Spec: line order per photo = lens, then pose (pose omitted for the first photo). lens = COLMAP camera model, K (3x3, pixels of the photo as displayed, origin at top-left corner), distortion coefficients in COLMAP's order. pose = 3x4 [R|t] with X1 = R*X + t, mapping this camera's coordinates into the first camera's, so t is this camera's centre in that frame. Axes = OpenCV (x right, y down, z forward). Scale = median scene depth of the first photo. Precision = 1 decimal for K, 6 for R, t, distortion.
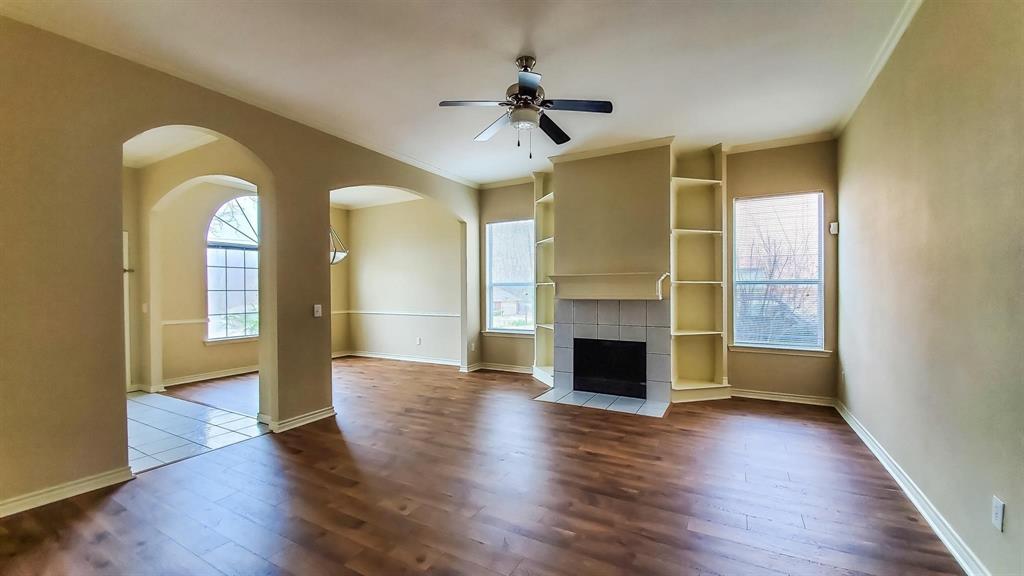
lens RADIAL K [[403.9, 0, 513.2], [0, 403.9, 293.4], [0, 0, 1]] dist [0.000459, -0.000158]
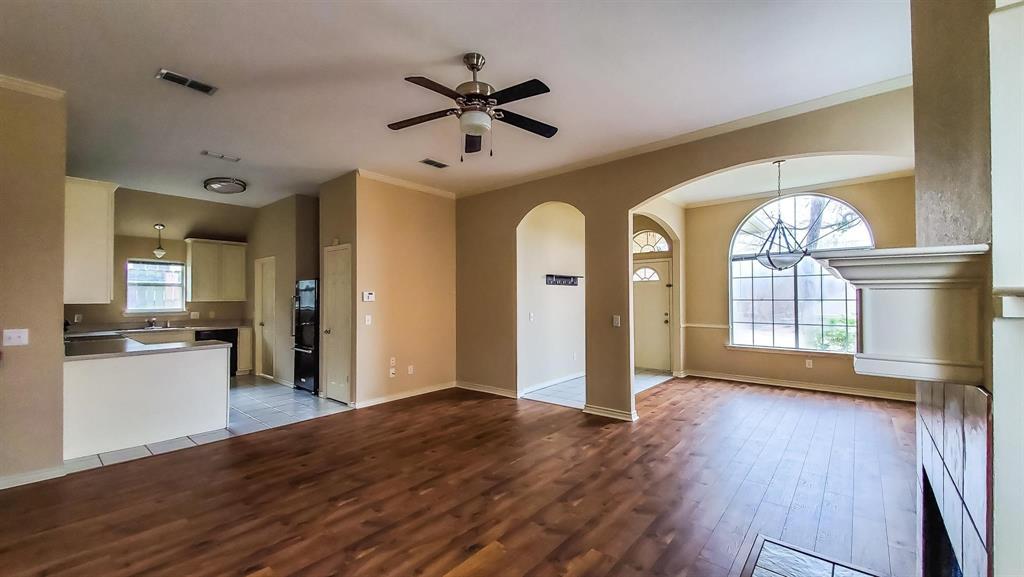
lens RADIAL K [[403.9, 0, 513.2], [0, 403.9, 293.9], [0, 0, 1]] dist [0.000459, -0.000158]
pose [[-0.195517, -0.003064, -0.980696, 0.699433], [-0.003560, 0.999991, -0.002414, -0.029130], [0.980694, 0.003020, -0.195526, 0.976841]]
